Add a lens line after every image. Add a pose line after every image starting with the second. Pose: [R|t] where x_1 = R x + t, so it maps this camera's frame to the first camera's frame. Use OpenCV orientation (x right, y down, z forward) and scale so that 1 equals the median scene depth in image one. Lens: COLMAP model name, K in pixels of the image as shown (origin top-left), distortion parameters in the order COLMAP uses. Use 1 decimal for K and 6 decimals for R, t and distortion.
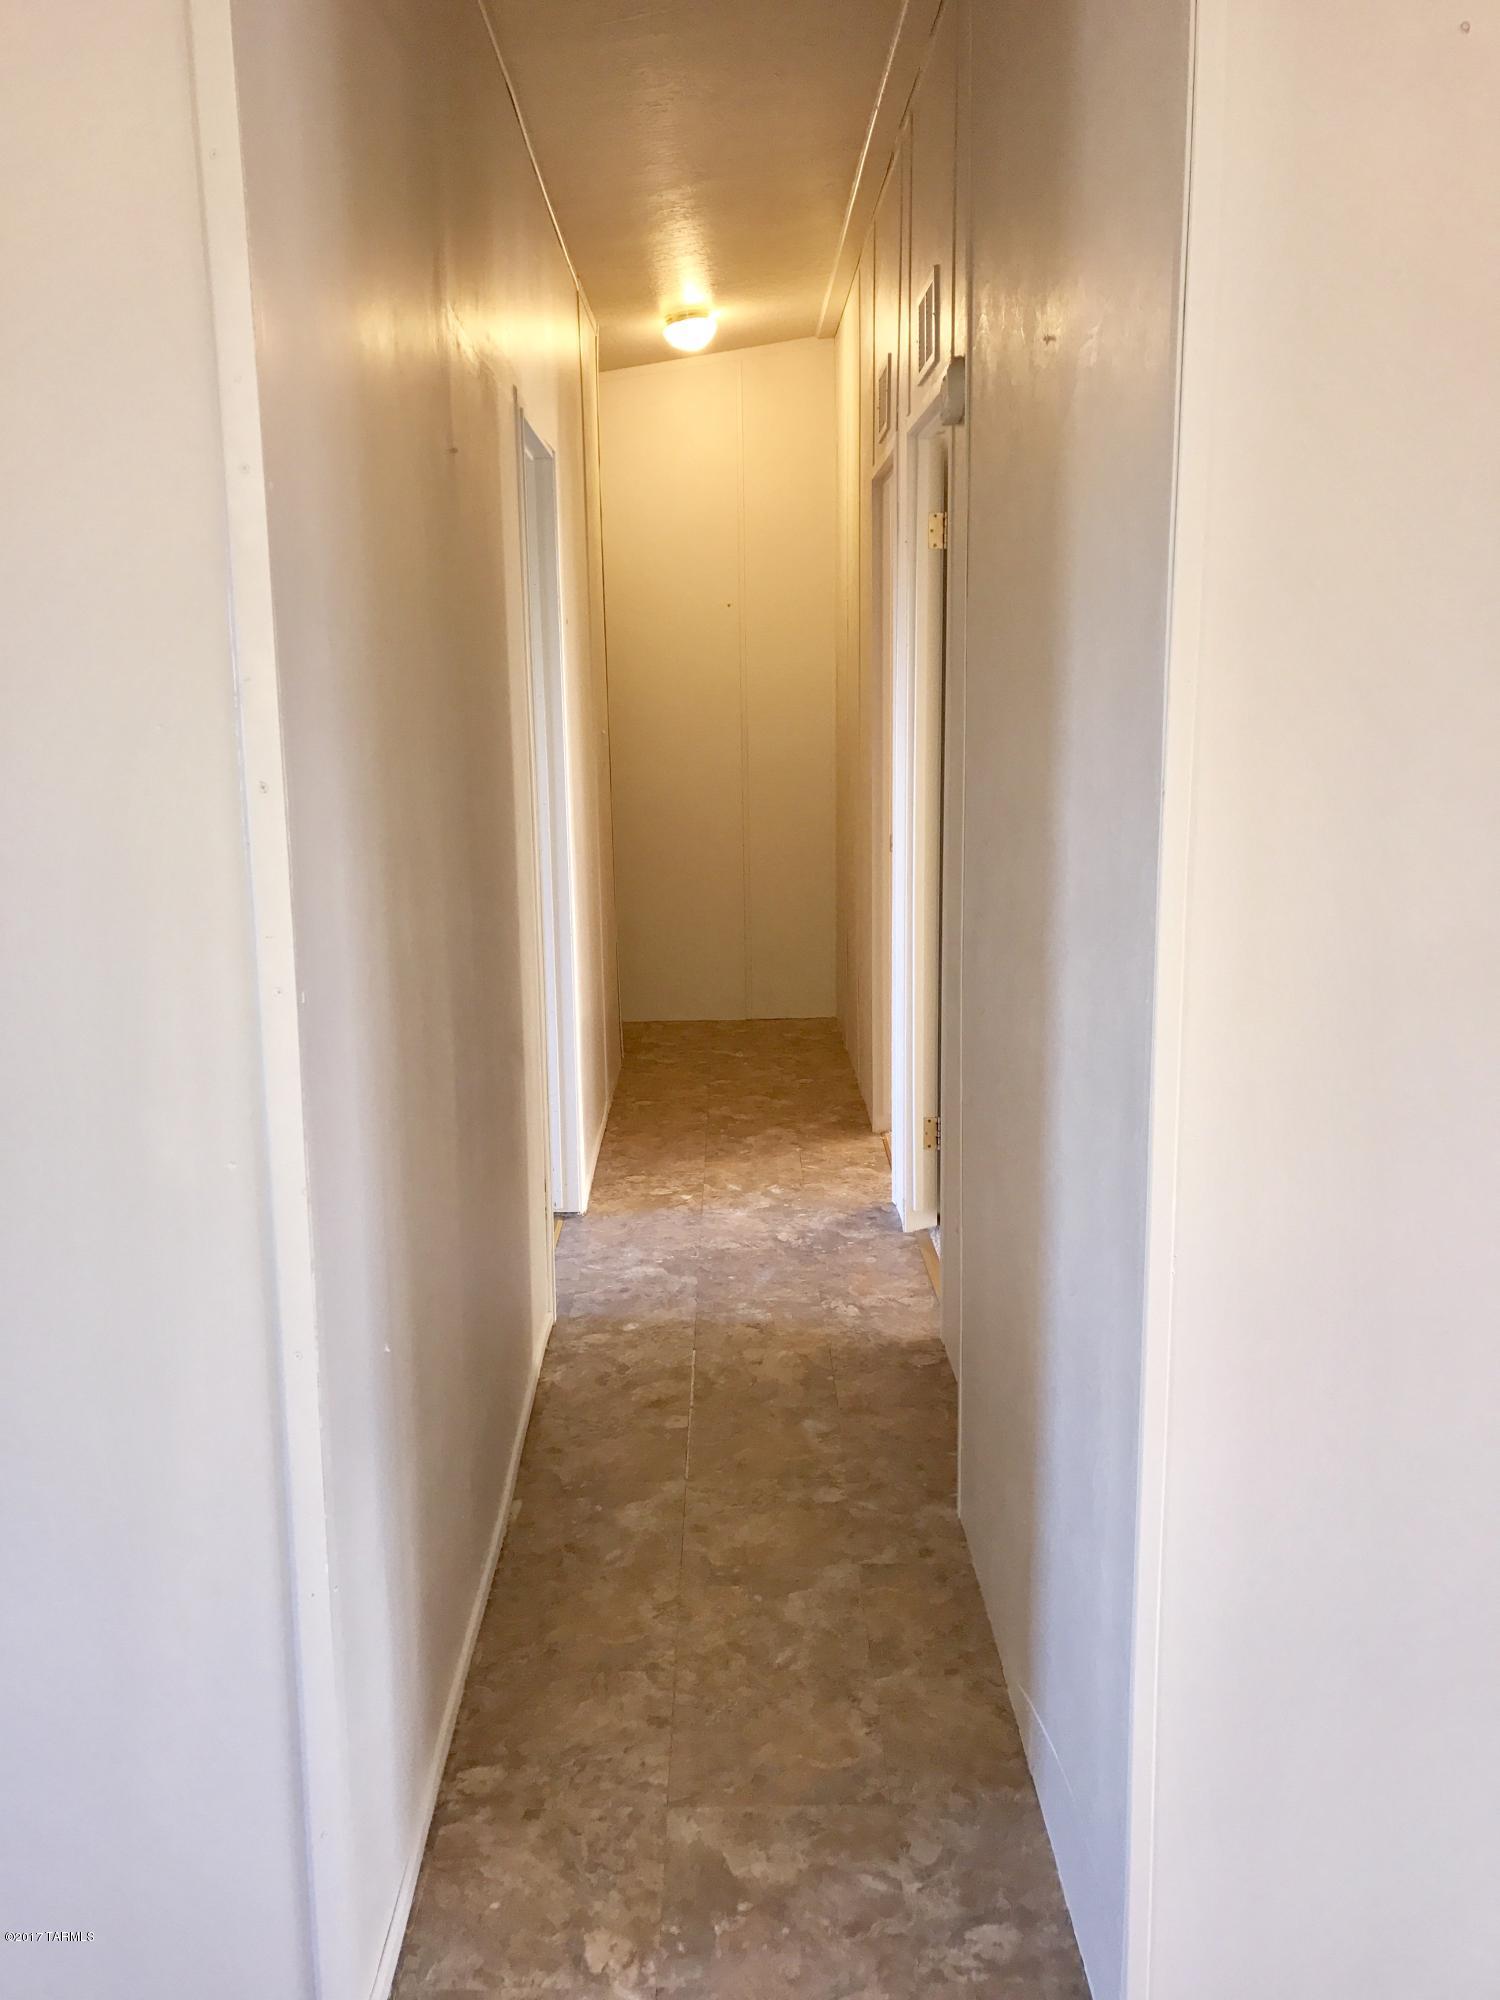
lens RADIAL K [[1624.2, 0, 750.6], [0, 1624.2, 999.0], [0, 0, 1]] dist [0.016666, 0.000086]
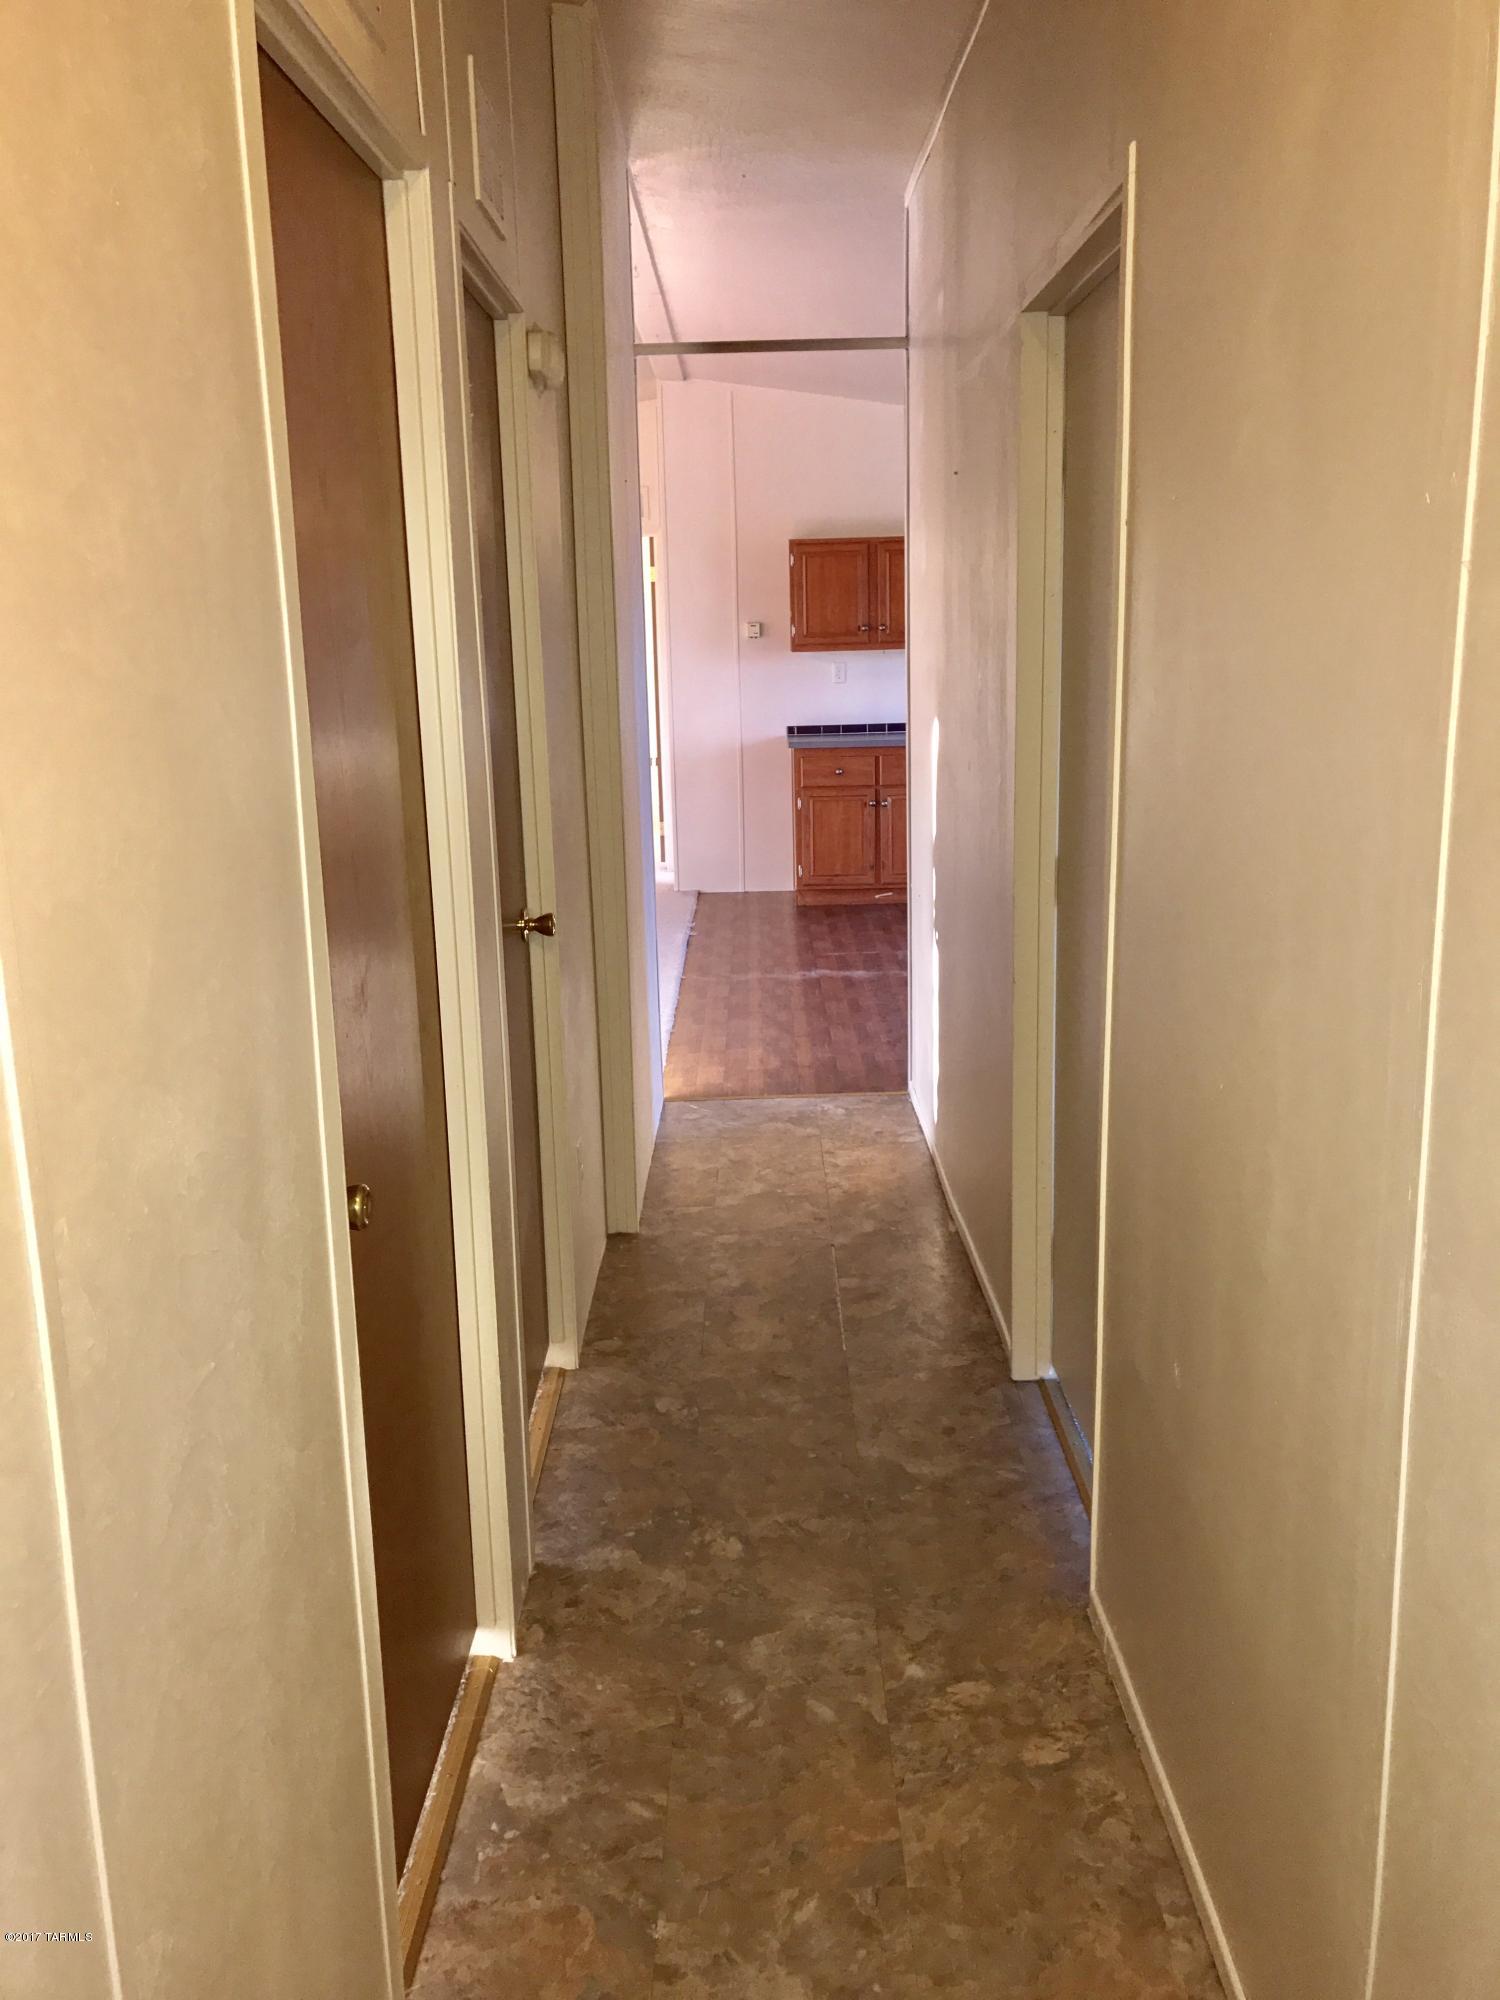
lens RADIAL K [[1624.2, 0, 750.7], [0, 1624.2, 1001.7], [0, 0, 1]] dist [0.016666, 0.000086]
pose [[-0.999194, 0.031560, 0.024816, -0.009332], [0.038936, 0.912454, 0.407322, -0.329565], [-0.009788, 0.407960, -0.912947, 1.648487]]
